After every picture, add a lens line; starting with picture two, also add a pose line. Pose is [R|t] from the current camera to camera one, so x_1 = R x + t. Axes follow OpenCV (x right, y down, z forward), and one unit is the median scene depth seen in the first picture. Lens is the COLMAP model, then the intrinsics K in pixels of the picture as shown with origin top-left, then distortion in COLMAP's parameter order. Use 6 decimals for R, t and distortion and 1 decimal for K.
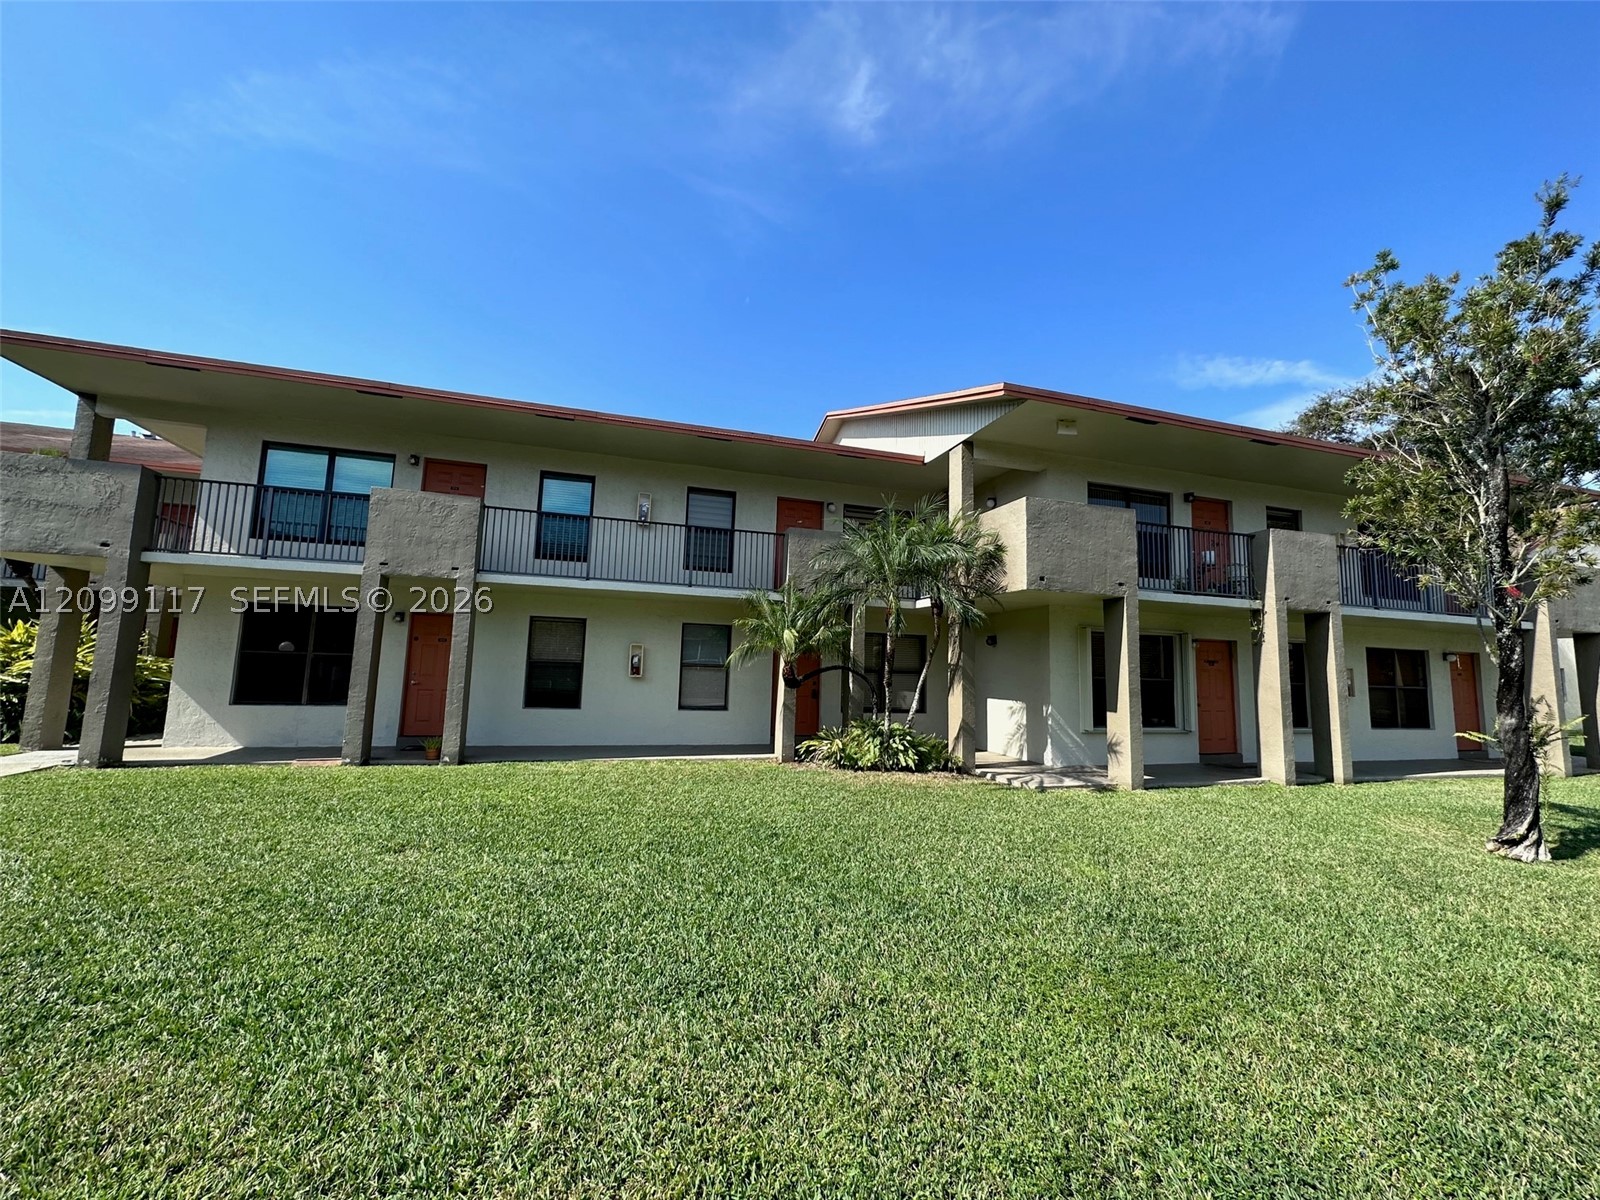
lens RADIAL K [[637.7, 0, 797.8], [0, 637.7, 598.4], [0, 0, 1]] dist [0.000223, 0.000073]
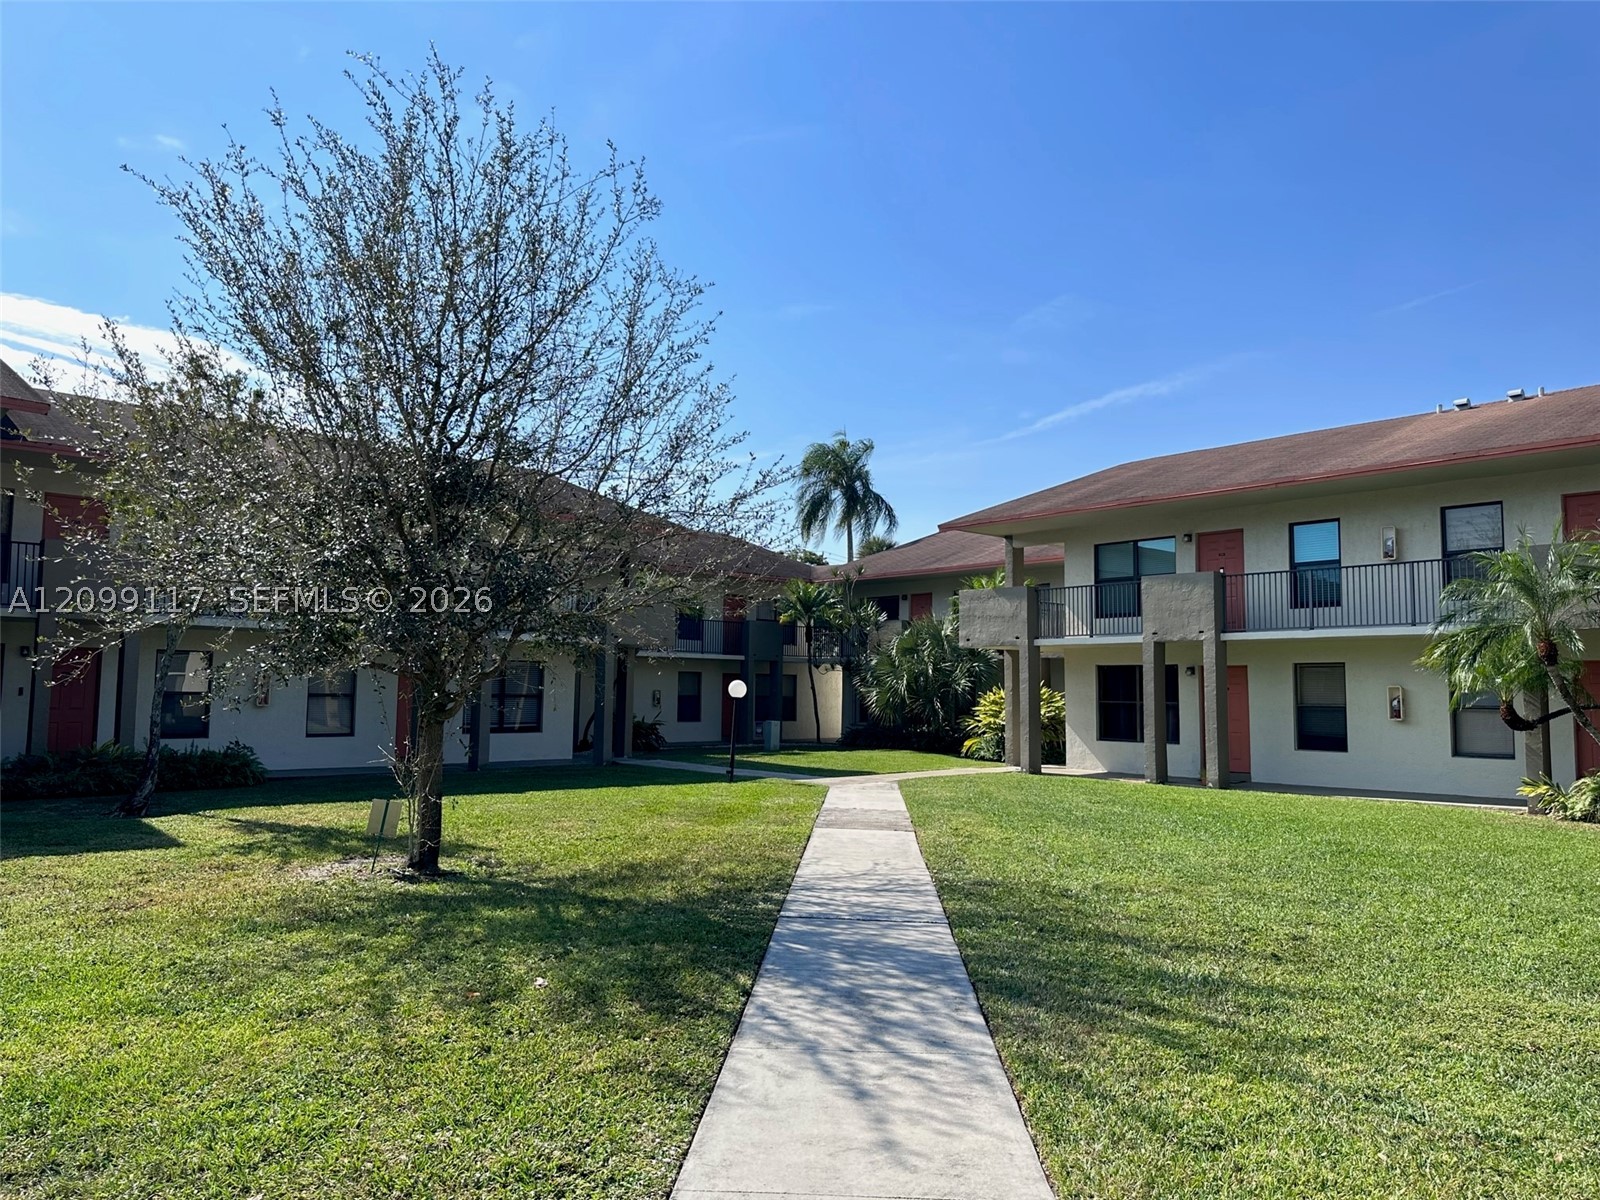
lens RADIAL K [[1115.7, 0, 800.0], [0, 1115.7, 600.0], [0, 0, 1]] dist [-0.000604, -0.001009]
pose [[0.436302, -0.100565, -0.894163, 0.940753], [0.097011, 0.993200, -0.064367, -0.038810], [0.894555, -0.058660, 0.443091, -0.578749]]
